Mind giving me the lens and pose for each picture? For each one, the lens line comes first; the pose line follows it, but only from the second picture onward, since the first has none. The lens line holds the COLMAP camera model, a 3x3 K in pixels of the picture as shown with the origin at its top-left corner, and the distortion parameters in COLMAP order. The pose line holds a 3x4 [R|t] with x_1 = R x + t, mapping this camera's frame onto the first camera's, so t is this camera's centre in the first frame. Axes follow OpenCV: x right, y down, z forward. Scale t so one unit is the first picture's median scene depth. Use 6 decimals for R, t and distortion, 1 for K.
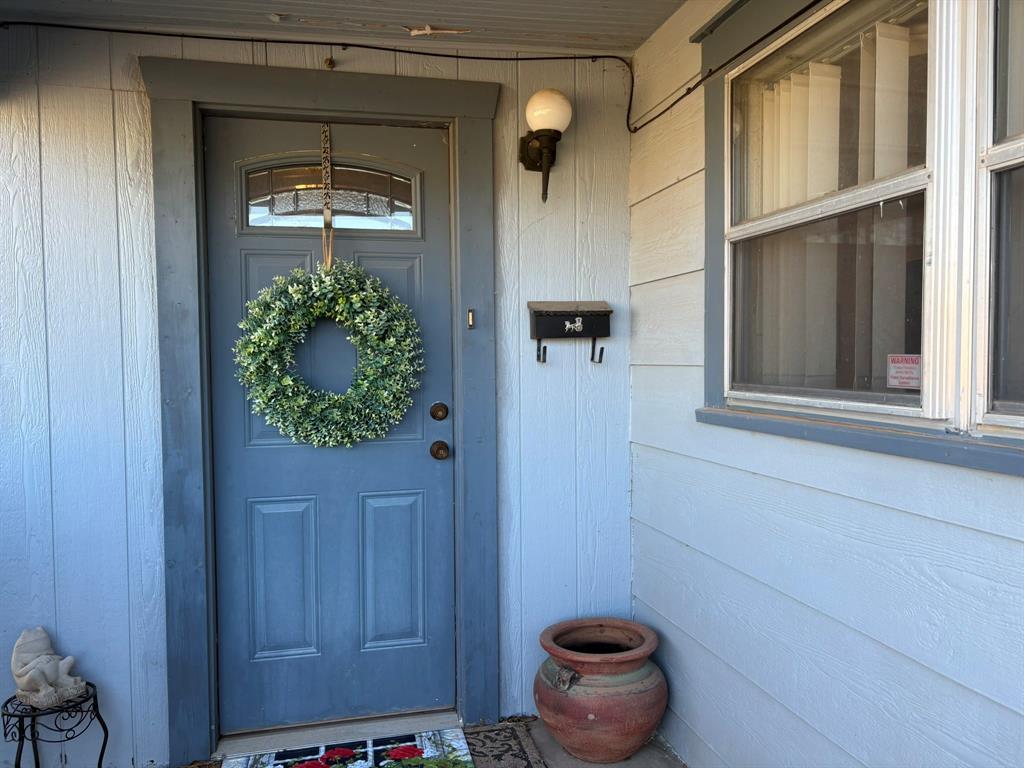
lens RADIAL K [[807.0, 0, 513.4], [0, 807.0, 385.6], [0, 0, 1]] dist [0.086370, -0.031885]
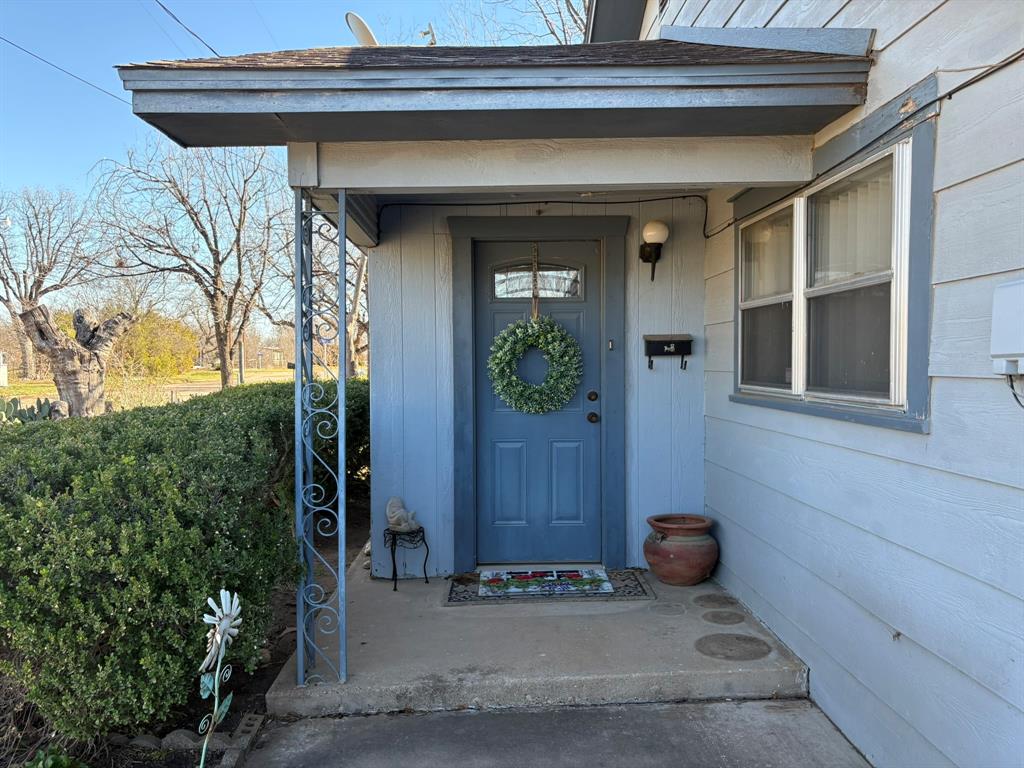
lens RADIAL K [[807.0, 0, 501.1], [0, 807.0, 379.6], [0, 0, 1]] dist [0.086370, -0.031885]
pose [[0.977605, 0.010094, -0.210207, 0.090657], [-0.012530, 0.999869, -0.010261, 0.017430], [0.210076, 0.012665, 0.977603, -0.842336]]
